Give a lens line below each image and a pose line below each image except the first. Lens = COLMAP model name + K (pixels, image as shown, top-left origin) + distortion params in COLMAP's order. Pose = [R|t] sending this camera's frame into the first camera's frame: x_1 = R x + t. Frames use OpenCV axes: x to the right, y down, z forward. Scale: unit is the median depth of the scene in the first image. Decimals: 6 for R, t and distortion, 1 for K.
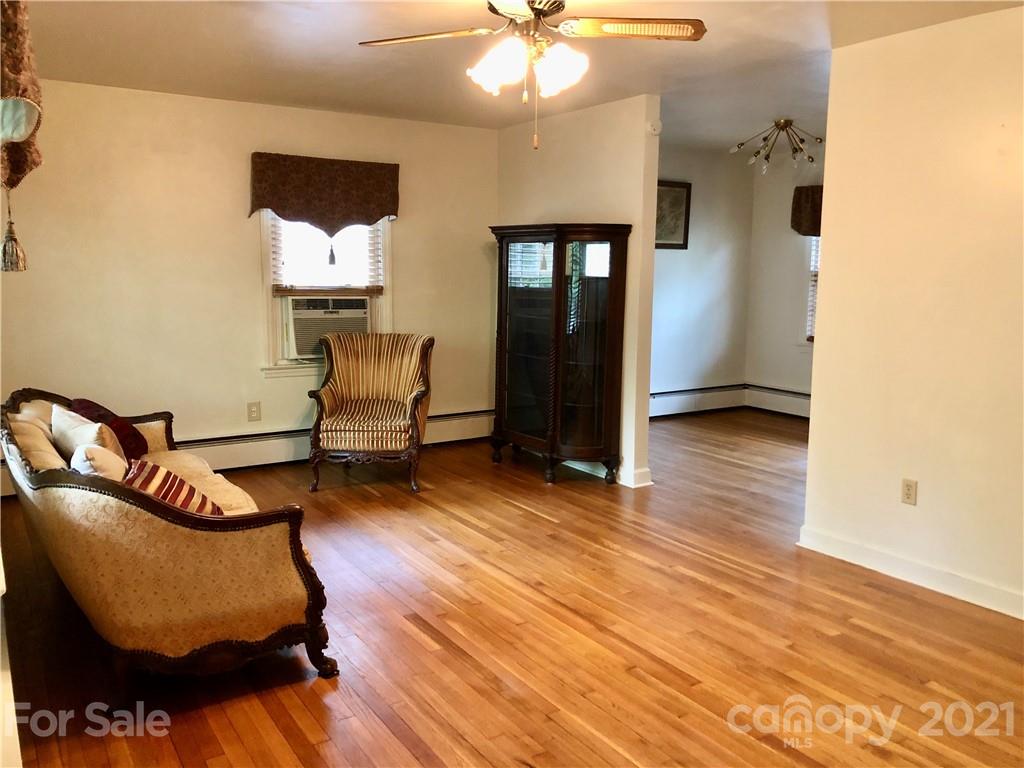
lens RADIAL K [[853.1, 0, 498.0], [0, 853.1, 372.6], [0, 0, 1]] dist [0.003704, 0.002074]
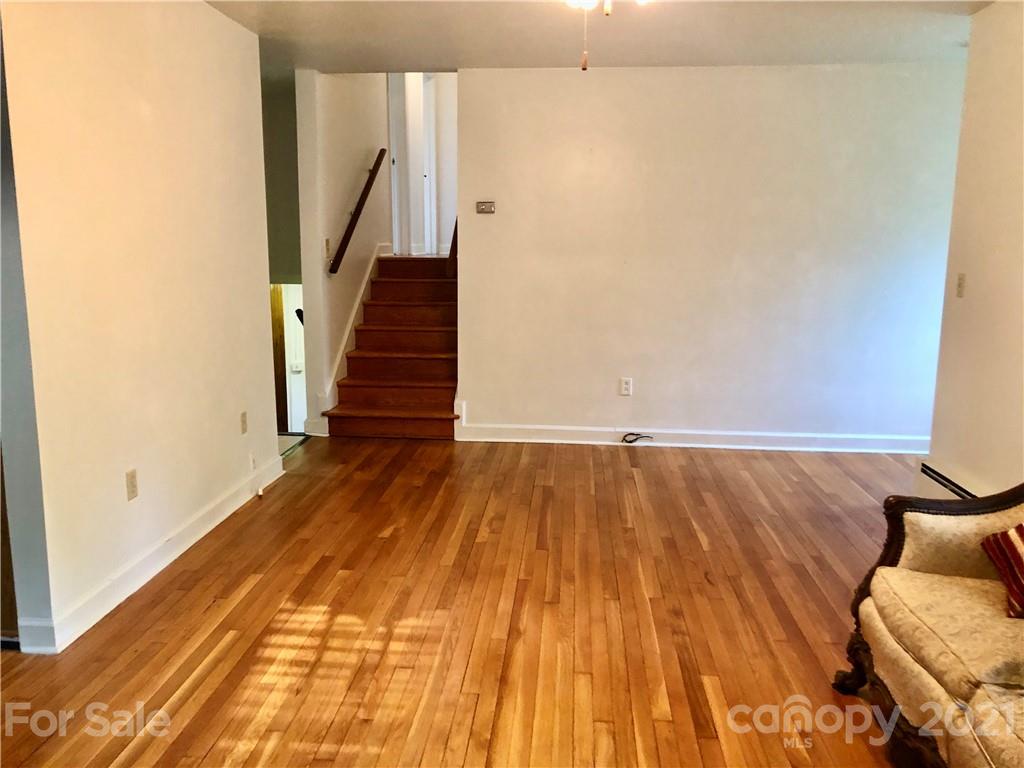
lens RADIAL K [[833.1, 0, 506.7], [0, 833.1, 378.1], [0, 0, 1]] dist [0.005361, -0.001937]
pose [[-0.798704, -0.109149, 0.591742, -0.308712], [0.064109, 0.962377, 0.264046, -0.163352], [-0.598299, 0.248831, -0.761657, 1.403351]]
